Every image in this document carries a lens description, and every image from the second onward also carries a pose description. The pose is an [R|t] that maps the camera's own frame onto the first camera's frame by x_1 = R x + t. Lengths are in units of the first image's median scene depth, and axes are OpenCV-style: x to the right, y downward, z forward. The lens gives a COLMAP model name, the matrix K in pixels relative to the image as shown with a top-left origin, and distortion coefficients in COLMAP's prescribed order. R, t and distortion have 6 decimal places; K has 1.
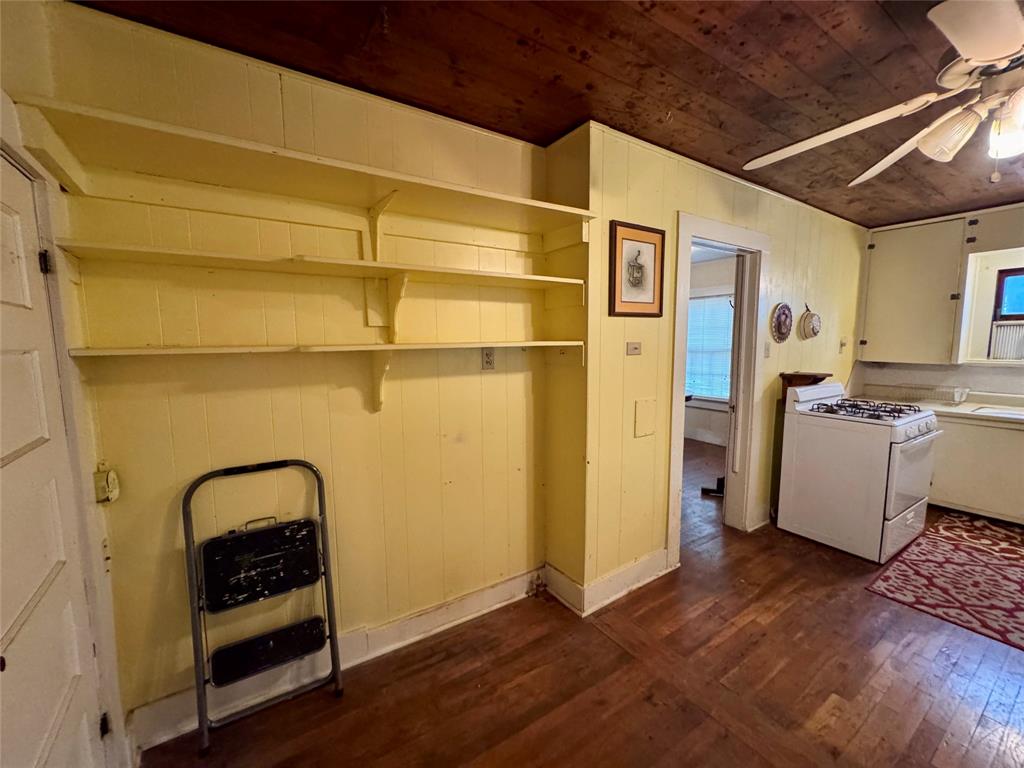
lens RADIAL K [[409.0, 0, 513.1], [0, 409.0, 383.0], [0, 0, 1]] dist [-0.003586, -0.000469]
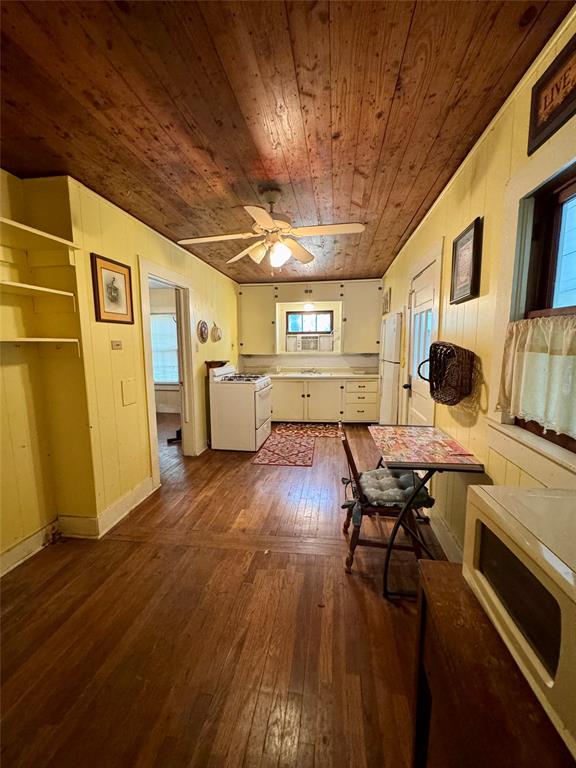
lens RADIAL K [[306.8, 0, 288.1], [0, 306.8, 383.7], [0, 0, 1]] dist [-0.003586, -0.000469]
pose [[0.661774, -0.090547, 0.744215, -0.123442], [0.077529, 0.995623, 0.052194, 0.042483], [-0.745684, 0.023158, 0.665897, -0.176352]]
